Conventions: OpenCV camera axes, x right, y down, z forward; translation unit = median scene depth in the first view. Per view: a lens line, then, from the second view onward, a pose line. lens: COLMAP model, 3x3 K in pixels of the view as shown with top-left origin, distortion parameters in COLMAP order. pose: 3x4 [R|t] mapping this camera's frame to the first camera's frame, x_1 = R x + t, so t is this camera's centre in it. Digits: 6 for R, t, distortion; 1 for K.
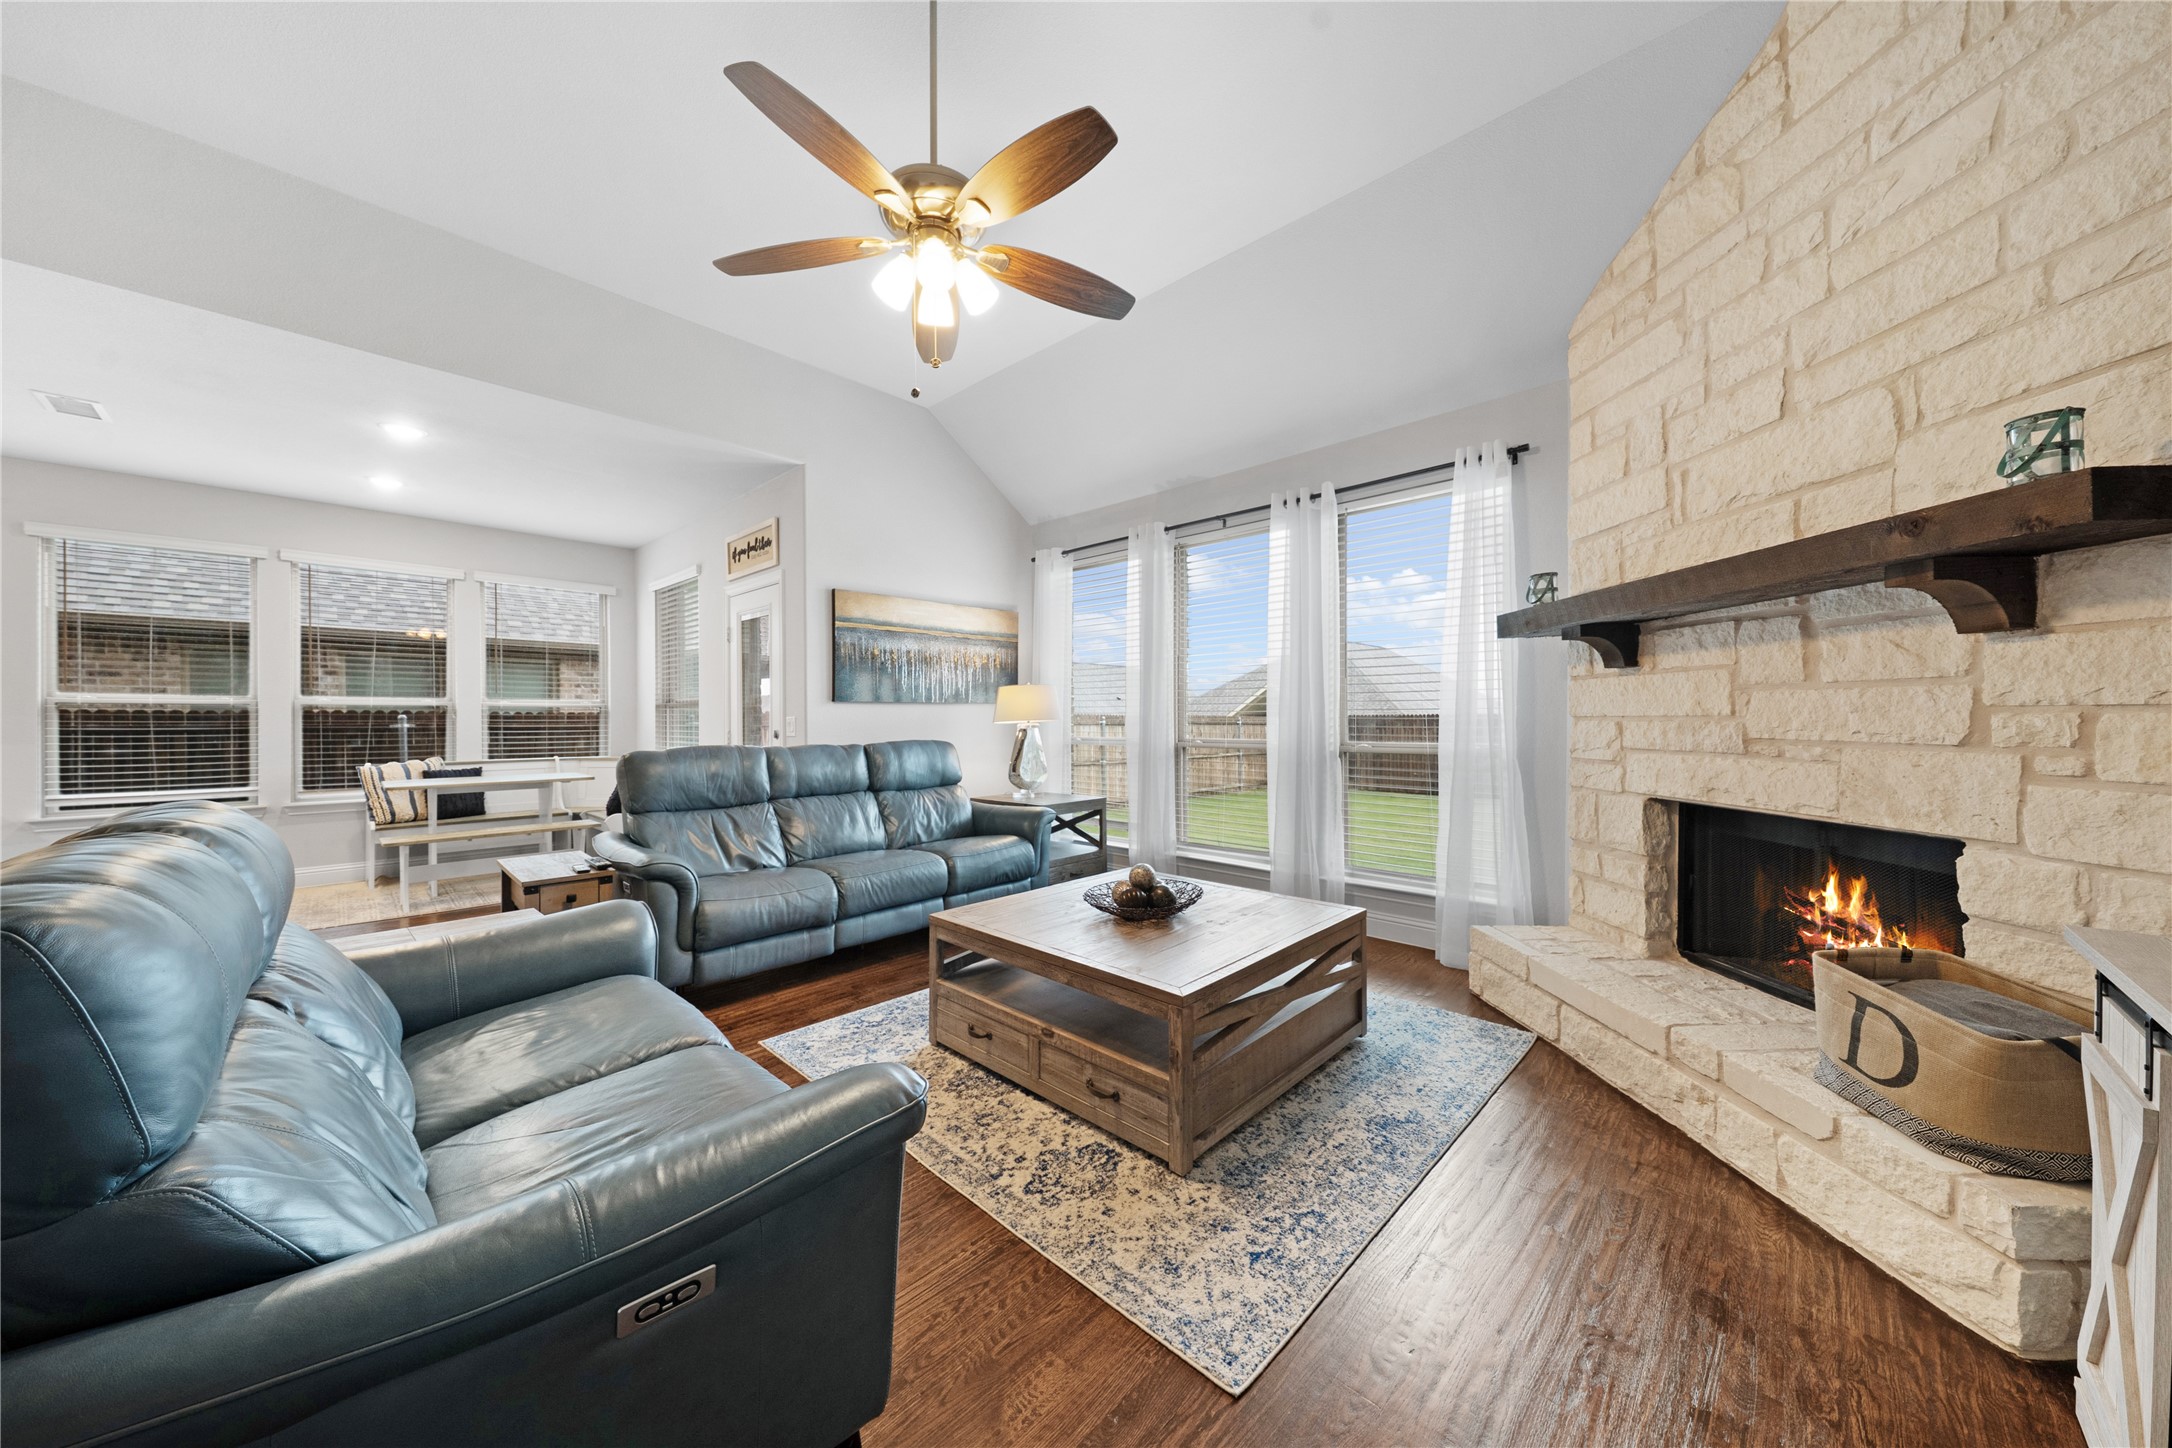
lens RADIAL K [[736.5, 0, 1073.5], [0, 736.5, 727.8], [0, 0, 1]] dist [-0.011169, -0.000614]
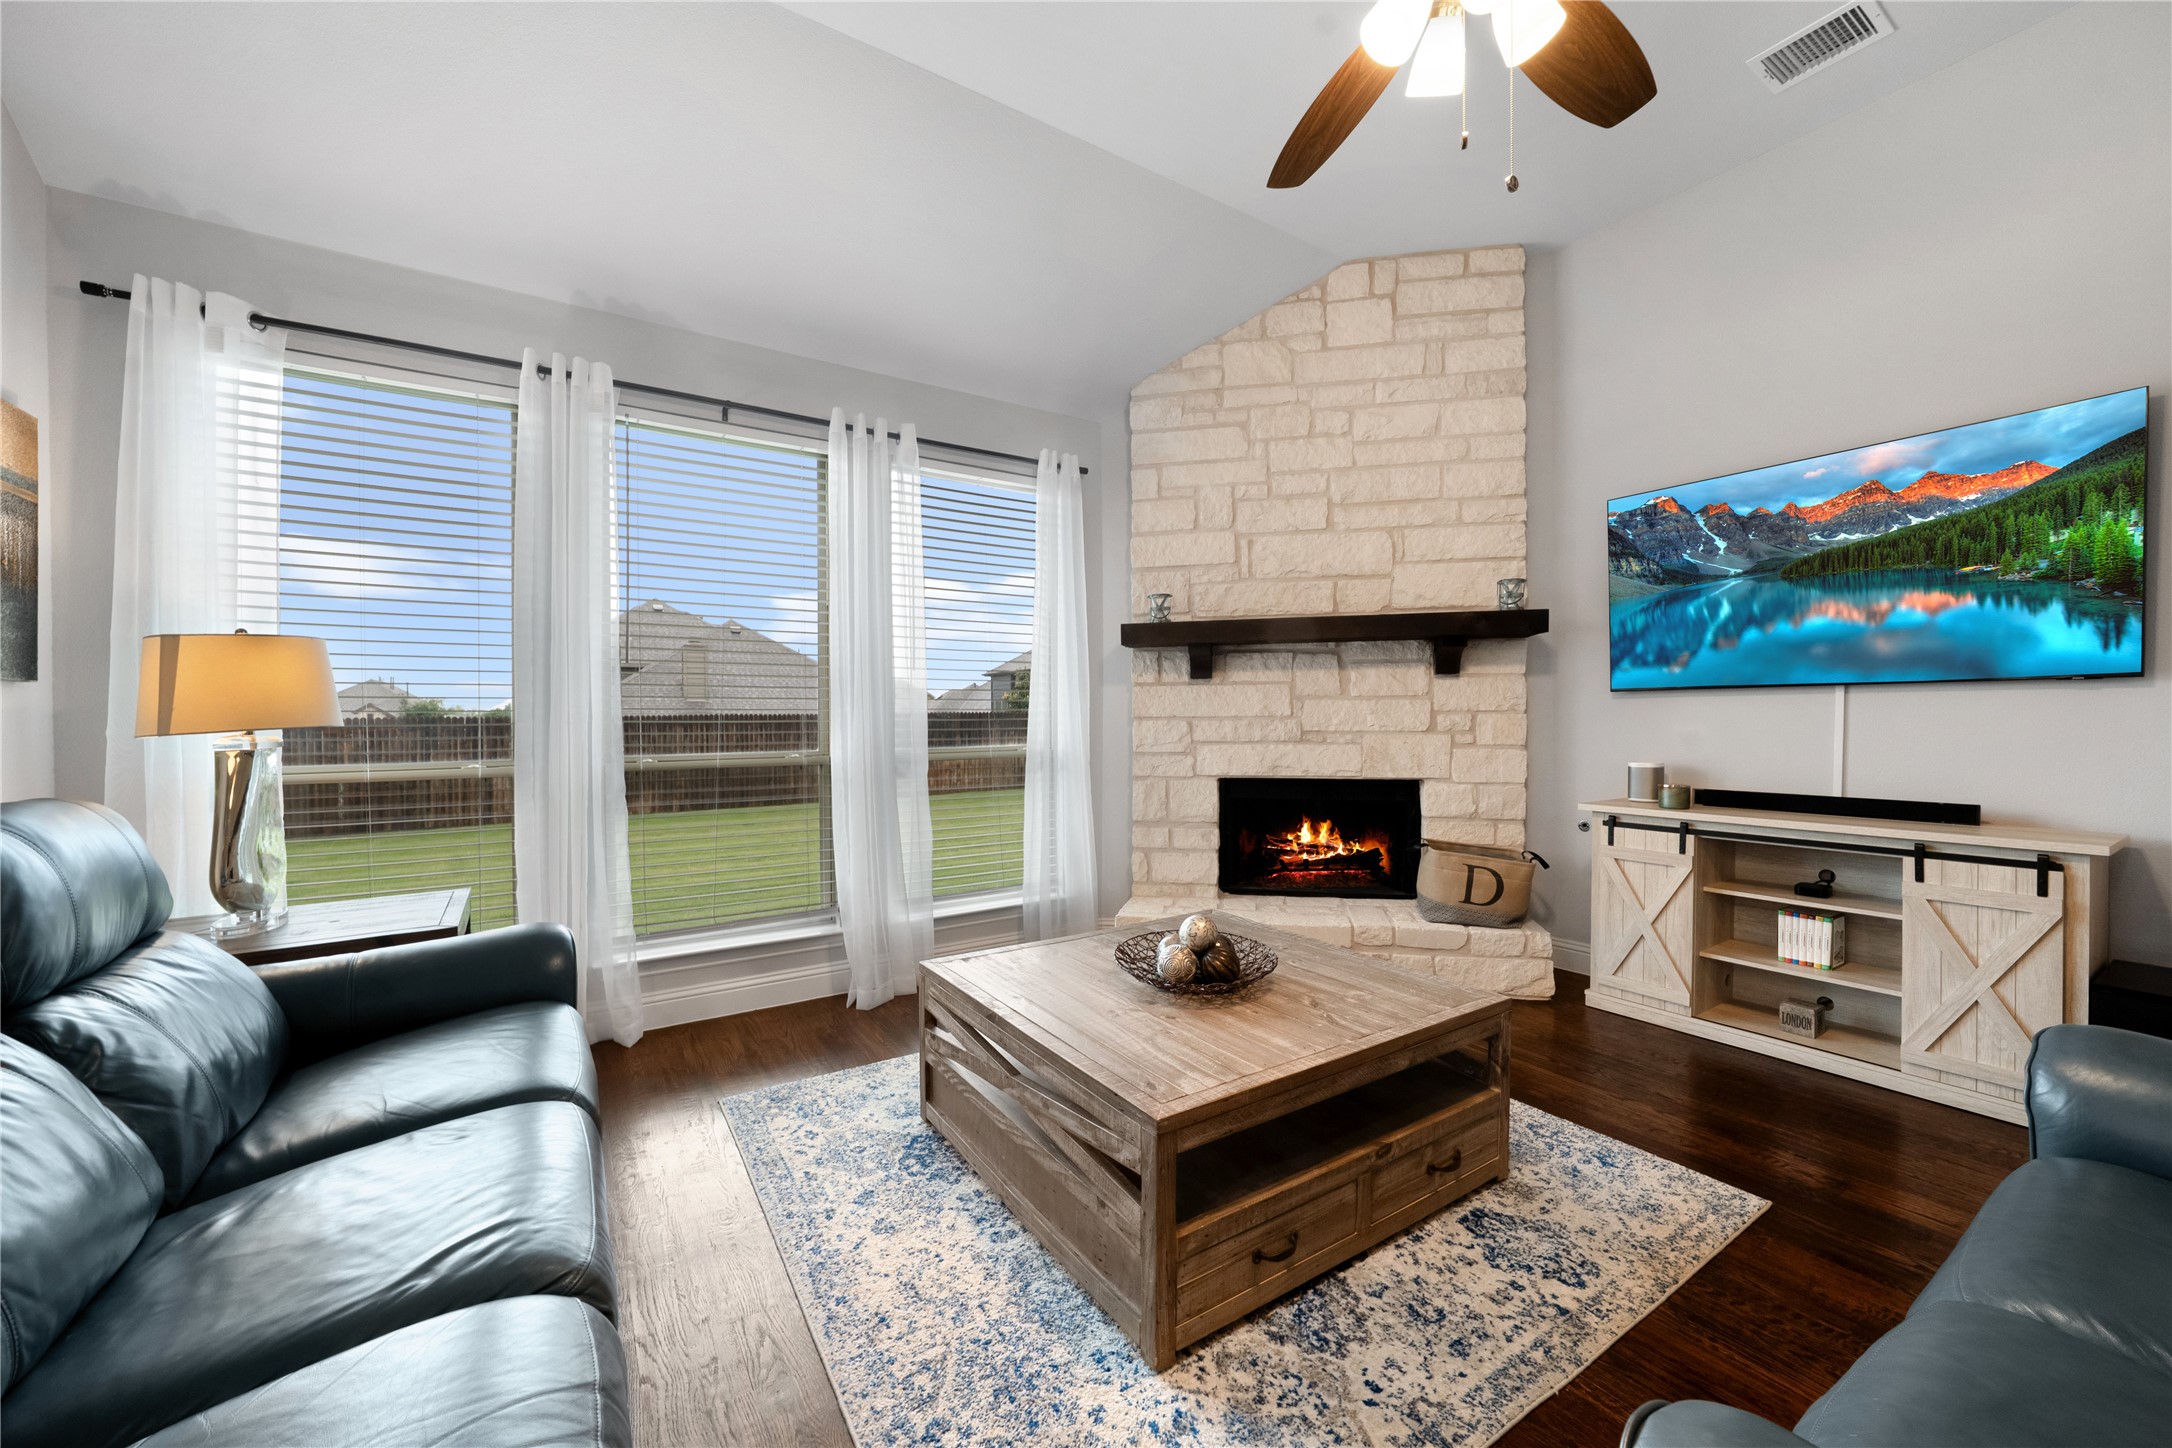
lens RADIAL K [[854.4, 0, 1075.0], [0, 854.4, 721.1], [0, 0, 1]] dist [-0.011750, 0.000614]
pose [[0.194359, -0.001020, 0.980930, -0.901206], [0.018368, 0.999828, -0.002600, -0.010039], [-0.980758, 0.018523, 0.194345, 1.105211]]
